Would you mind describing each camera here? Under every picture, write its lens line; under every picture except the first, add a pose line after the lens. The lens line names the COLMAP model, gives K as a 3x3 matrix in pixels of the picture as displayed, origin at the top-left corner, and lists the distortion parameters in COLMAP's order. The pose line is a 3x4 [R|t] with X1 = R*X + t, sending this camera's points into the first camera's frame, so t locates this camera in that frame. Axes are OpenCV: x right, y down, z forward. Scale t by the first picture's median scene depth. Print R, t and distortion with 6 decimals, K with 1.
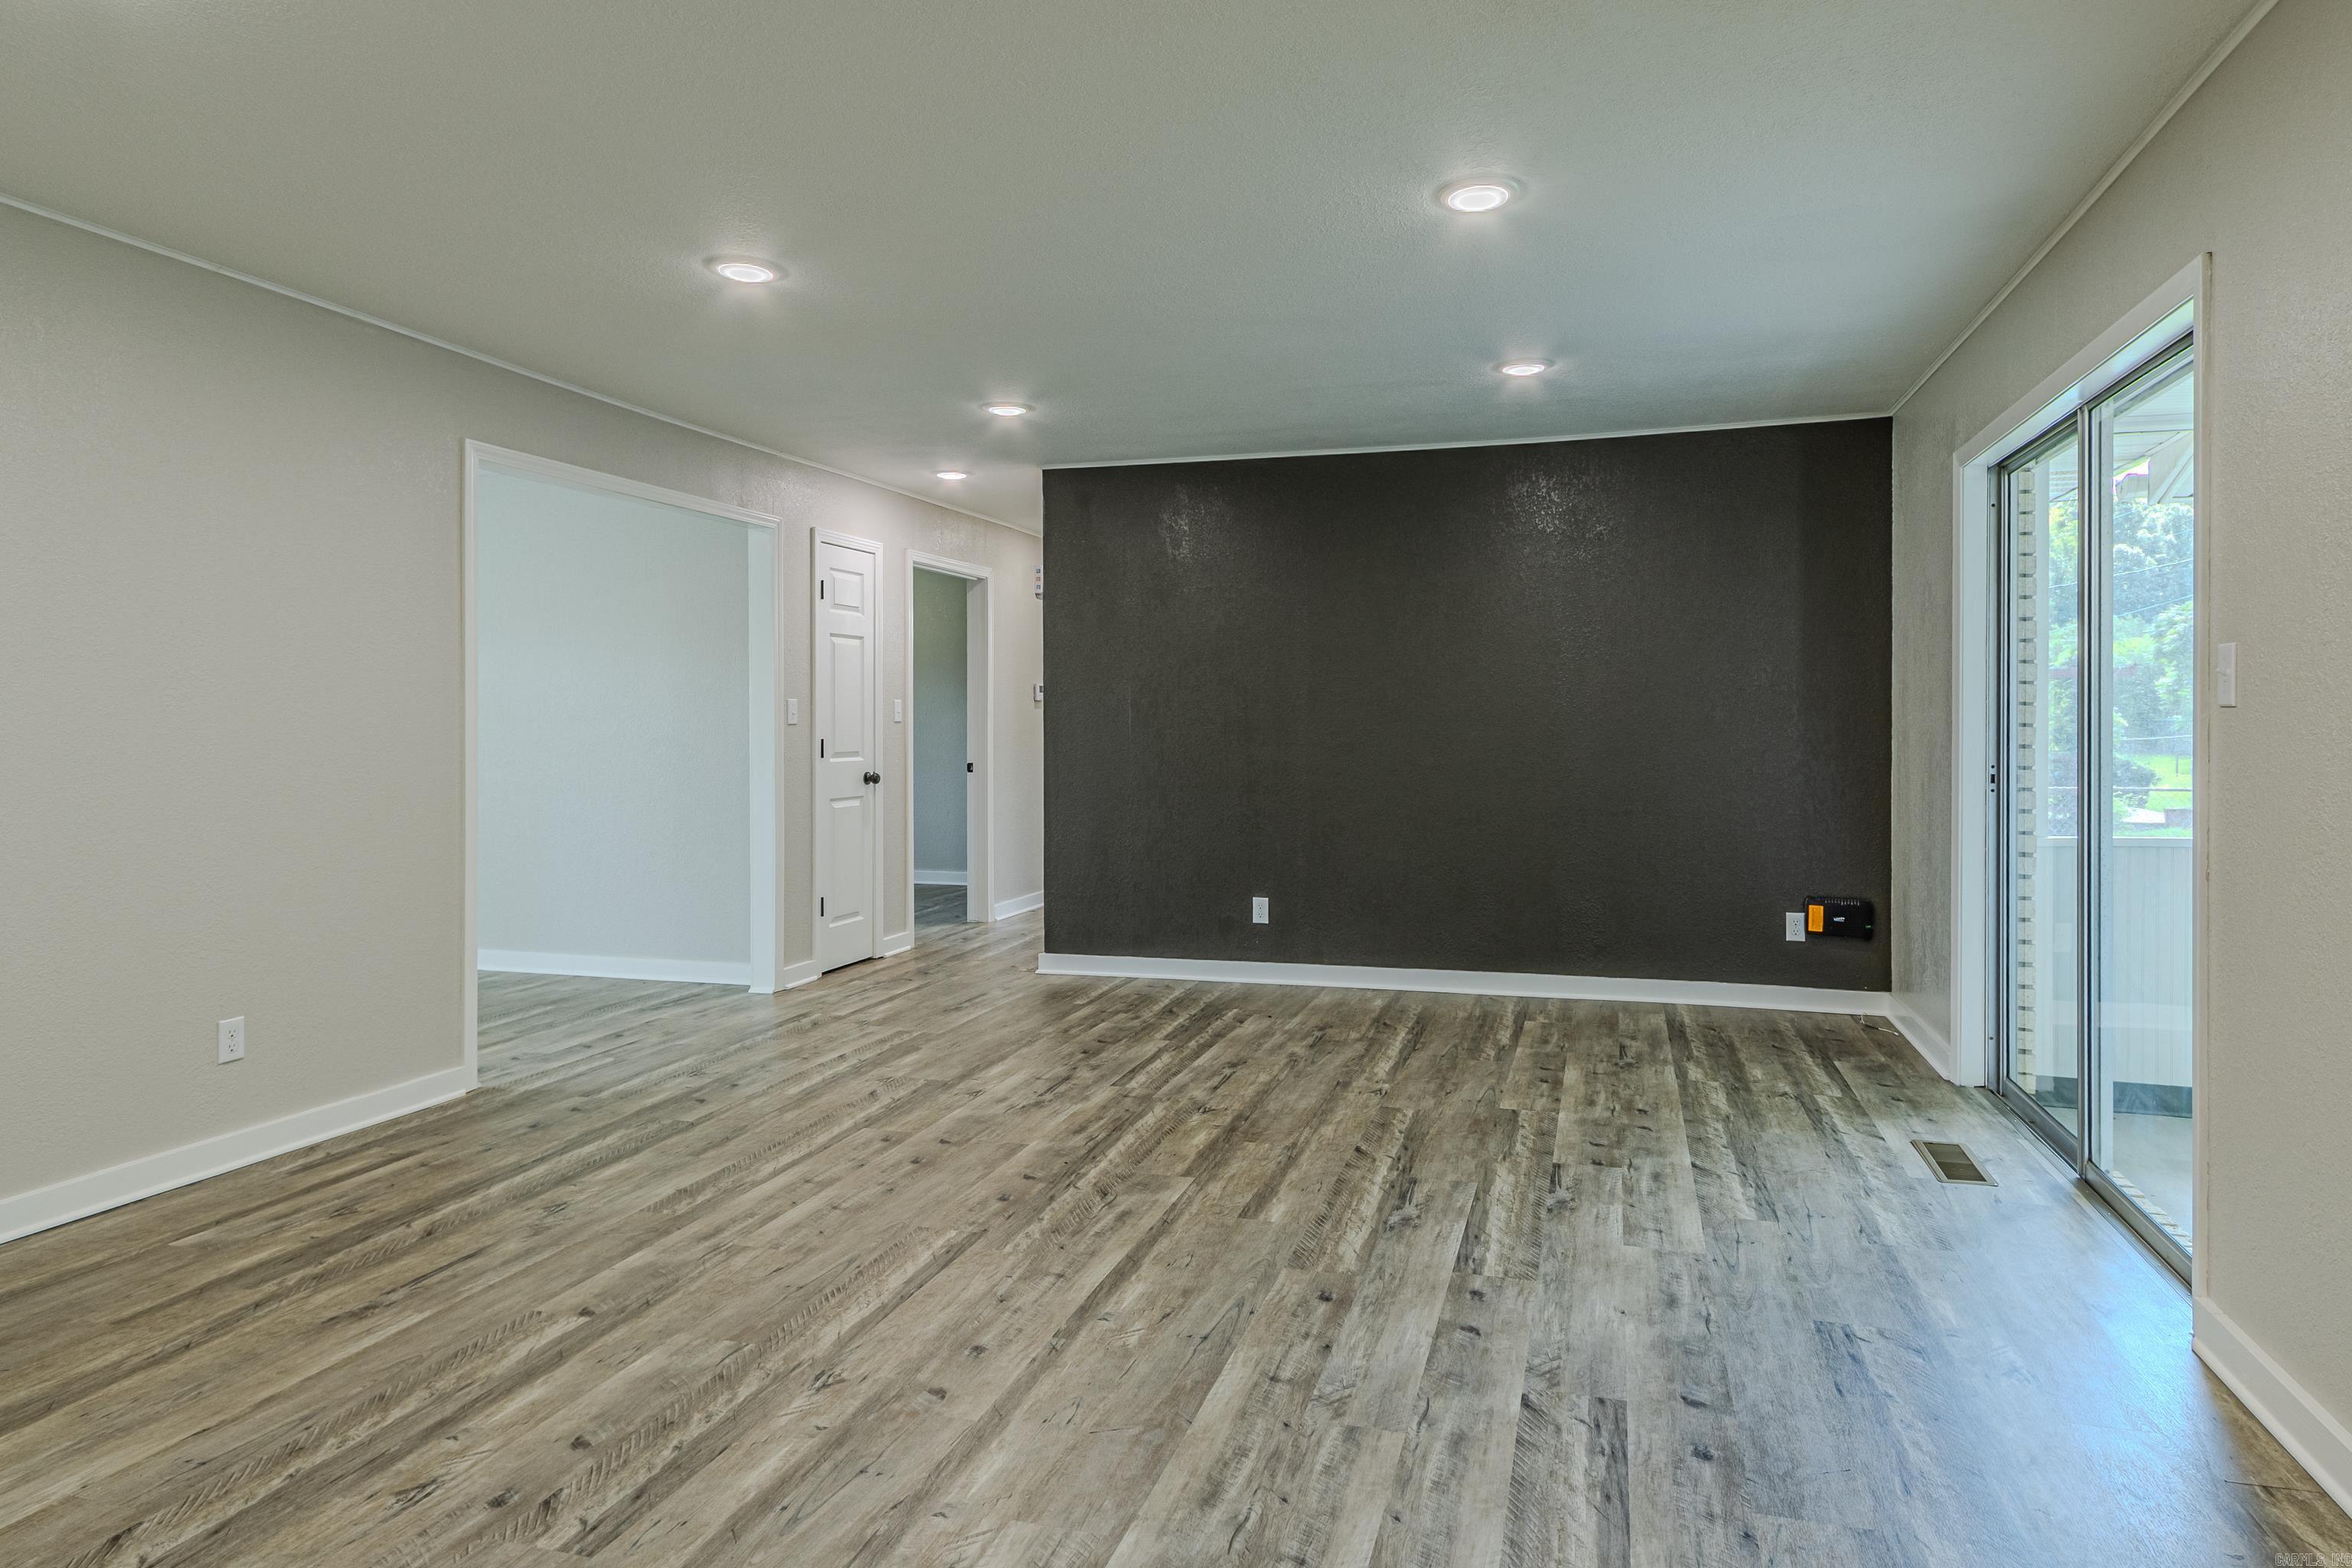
lens RADIAL K [[1305.6, 0, 1237.4], [0, 1305.6, 777.3], [0, 0, 1]] dist [0.003493, 0.000245]
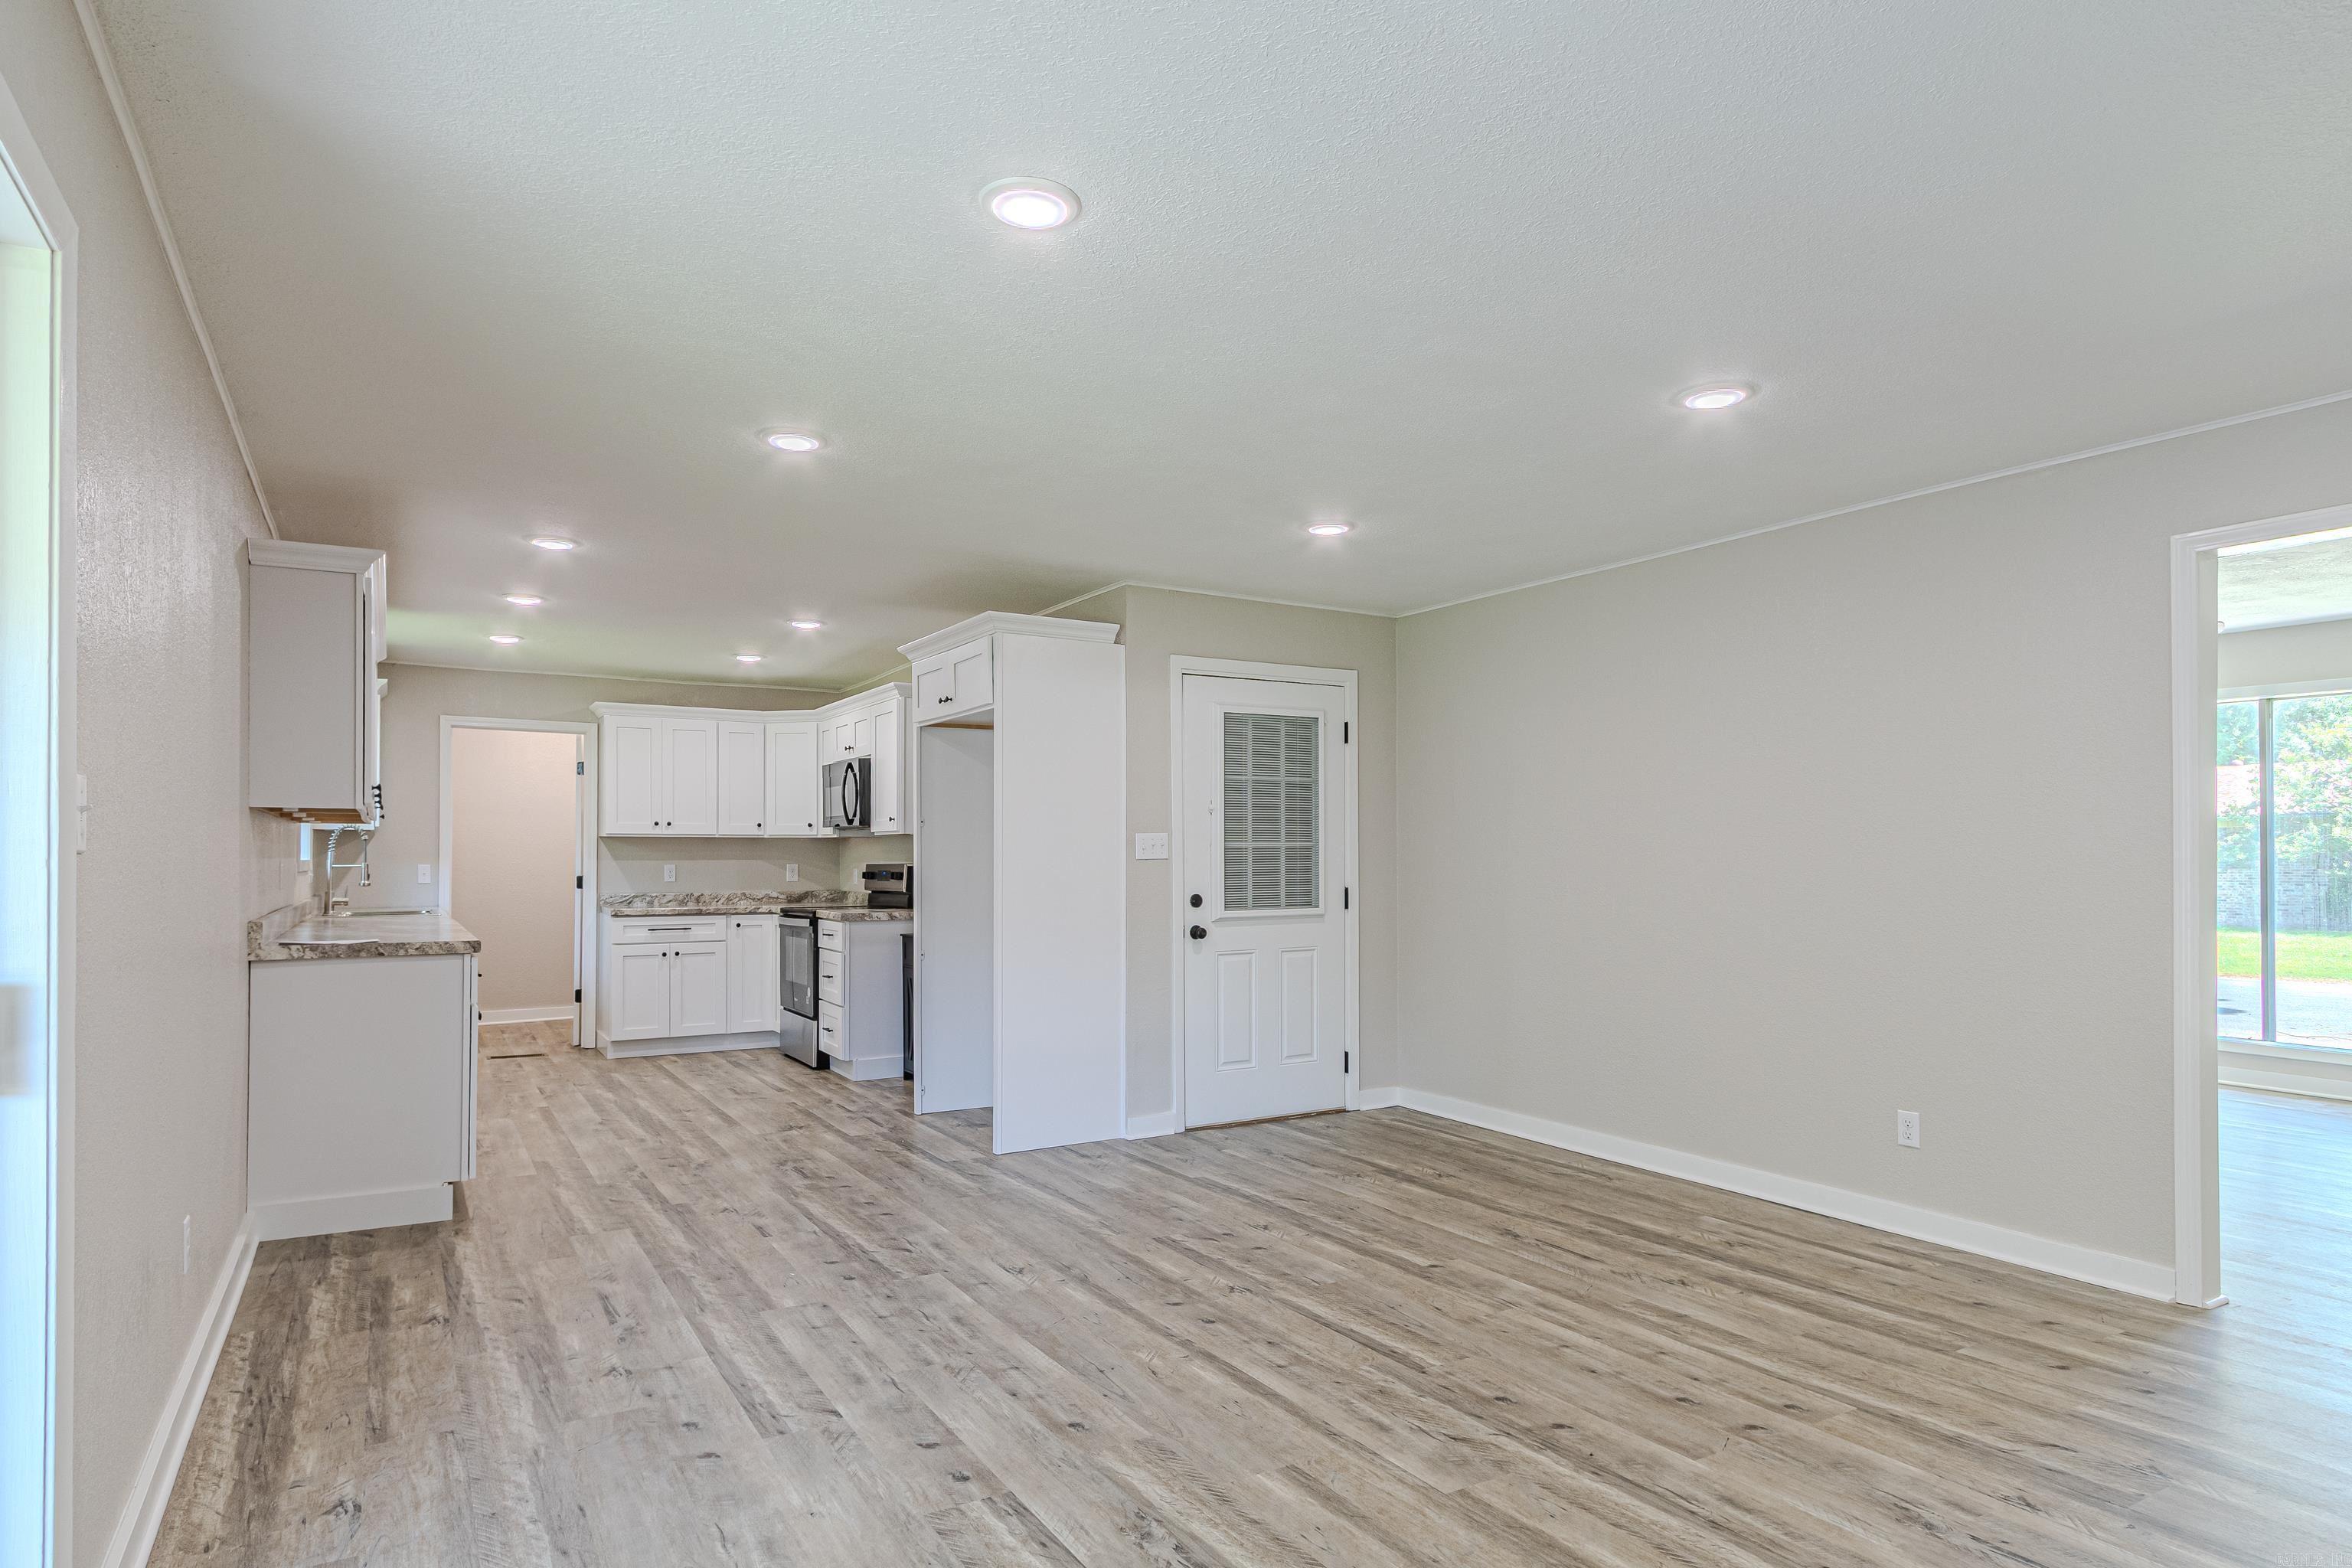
lens RADIAL K [[1325.4, 0, 1183.4], [0, 1325.4, 853.5], [0, 0, 1]] dist [0.010136, -0.004338]
pose [[-0.681477, -0.003681, -0.731830, 0.715202], [-0.032016, 0.999180, 0.024788, -0.076889], [0.731139, 0.040323, -0.681036, 1.611660]]
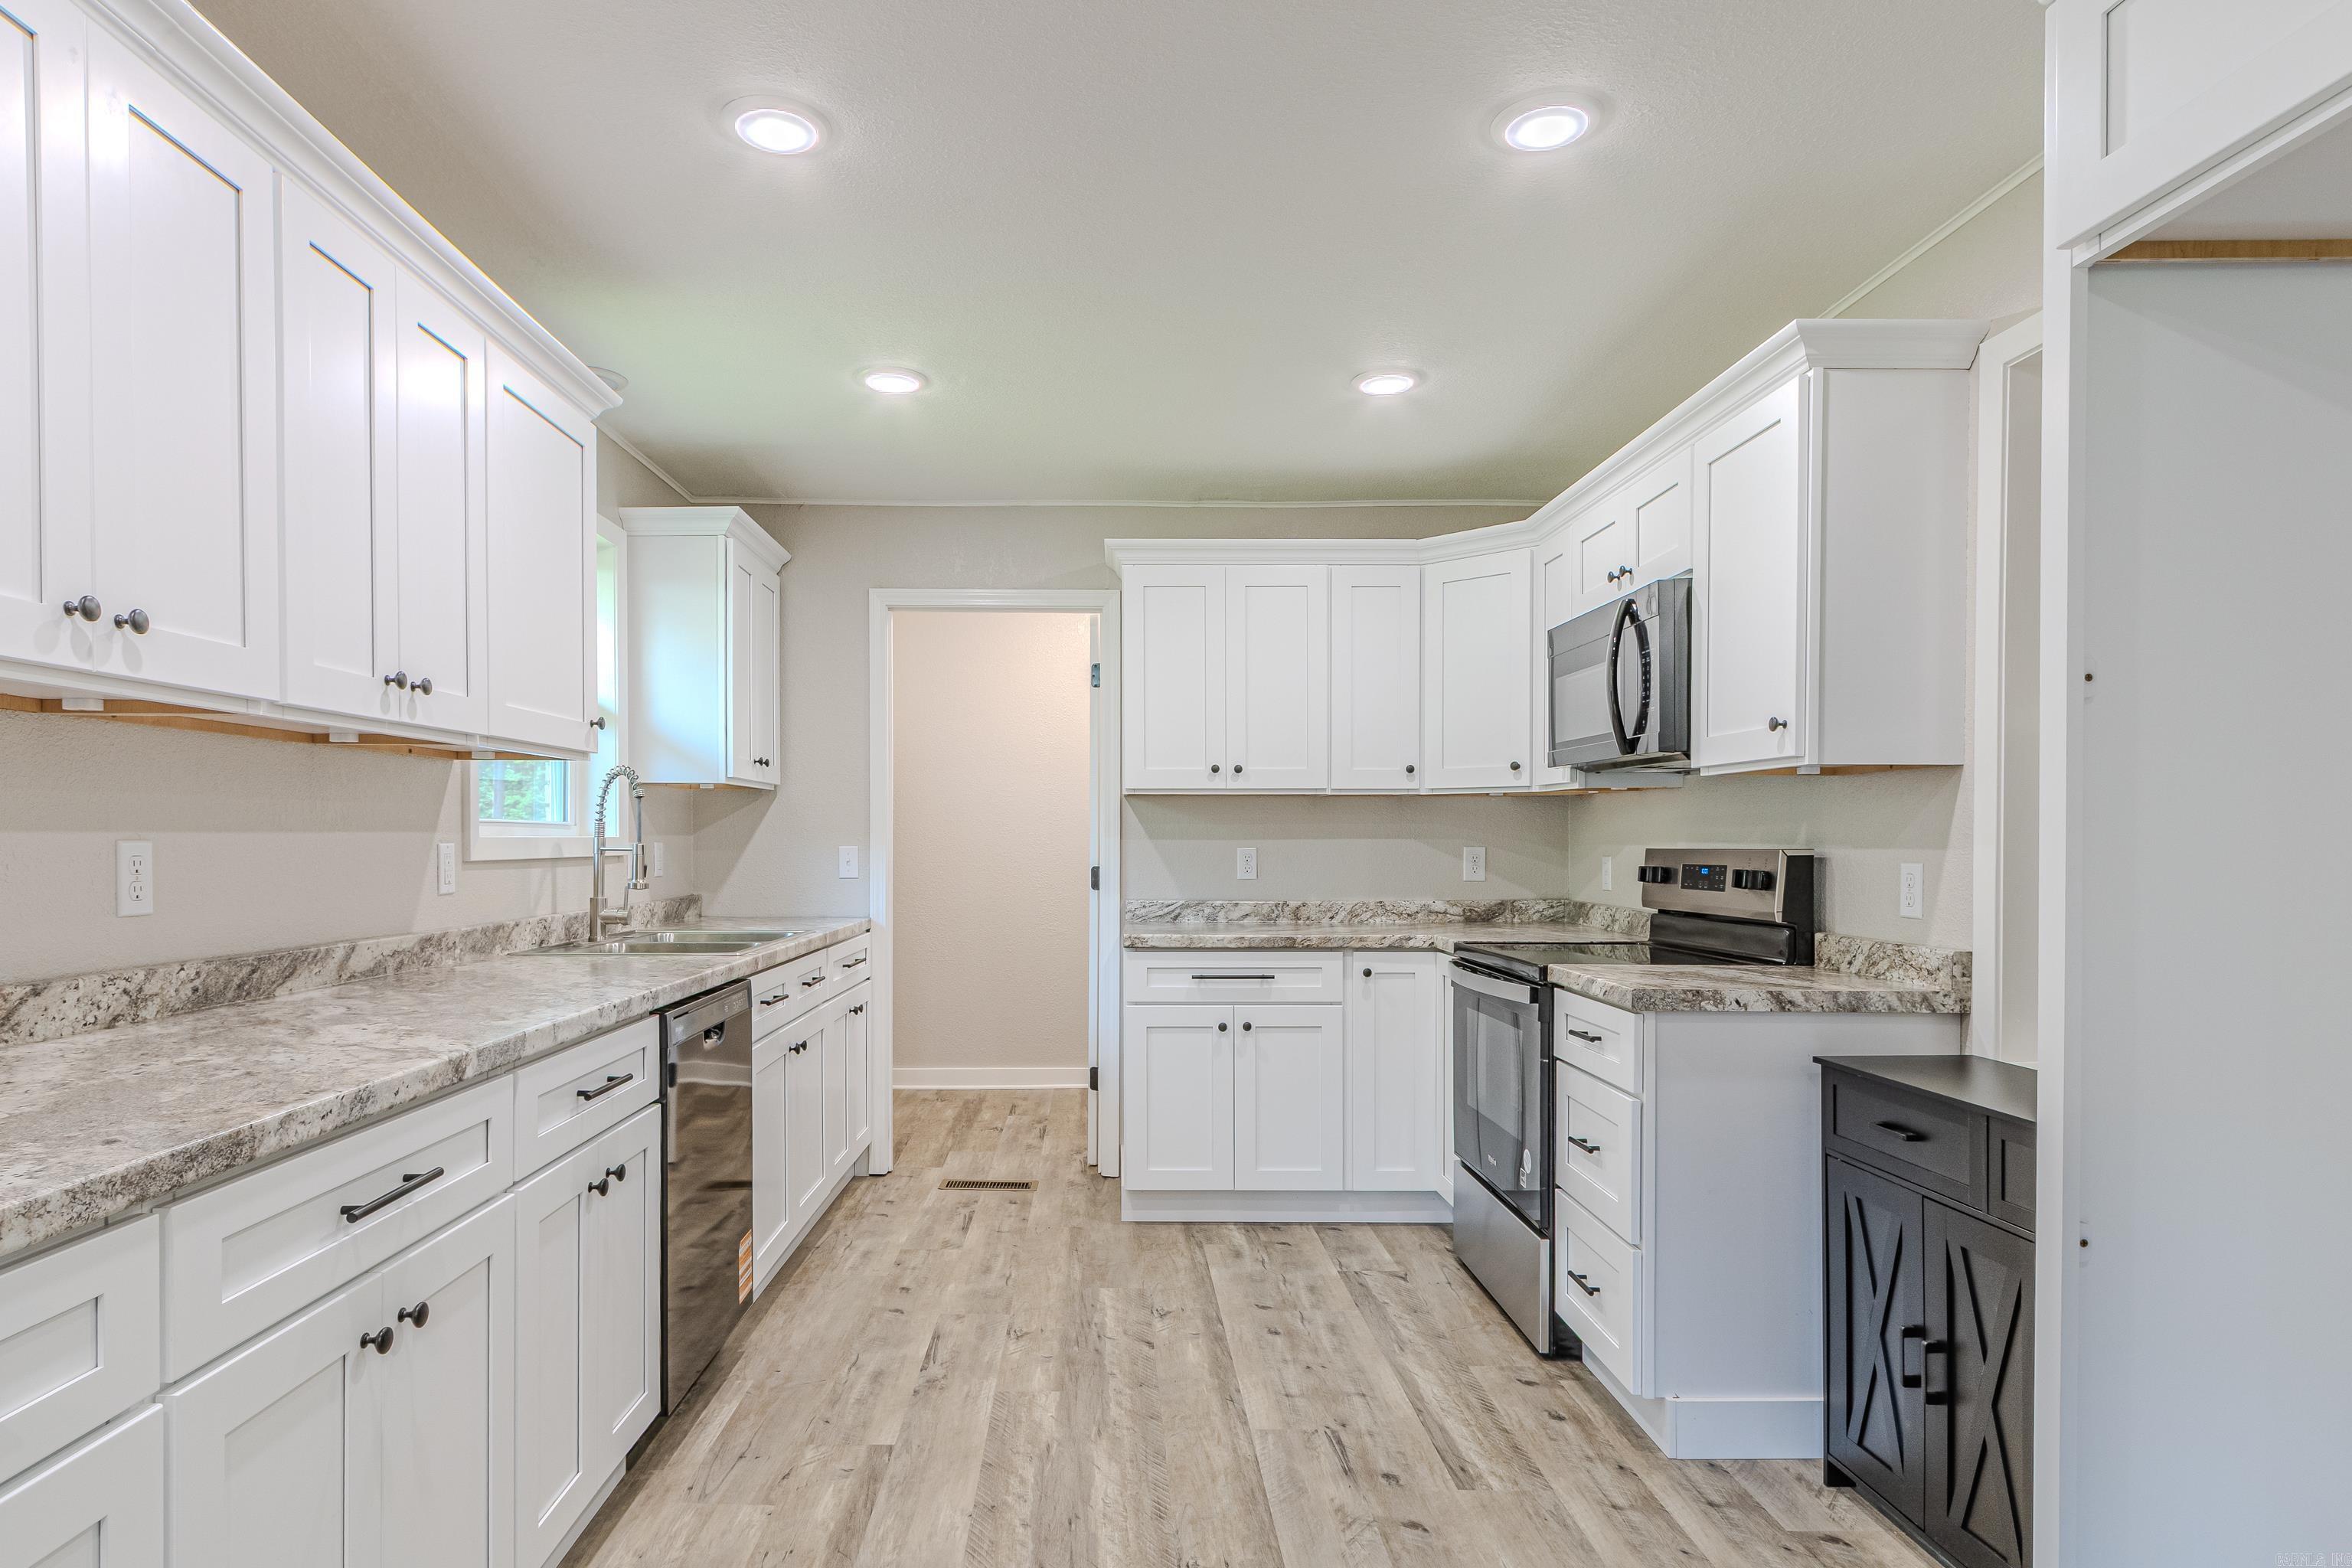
lens RADIAL K [[1297.9, 0, 1090.6], [0, 1297.9, 845.7], [0, 0, 1]] dist [0.016196, 0.000542]
pose [[-0.964055, -0.001491, -0.265698, -0.051741], [-0.014595, 0.998771, 0.047355, -0.016750], [0.265301, 0.049531, -0.962893, 0.251570]]
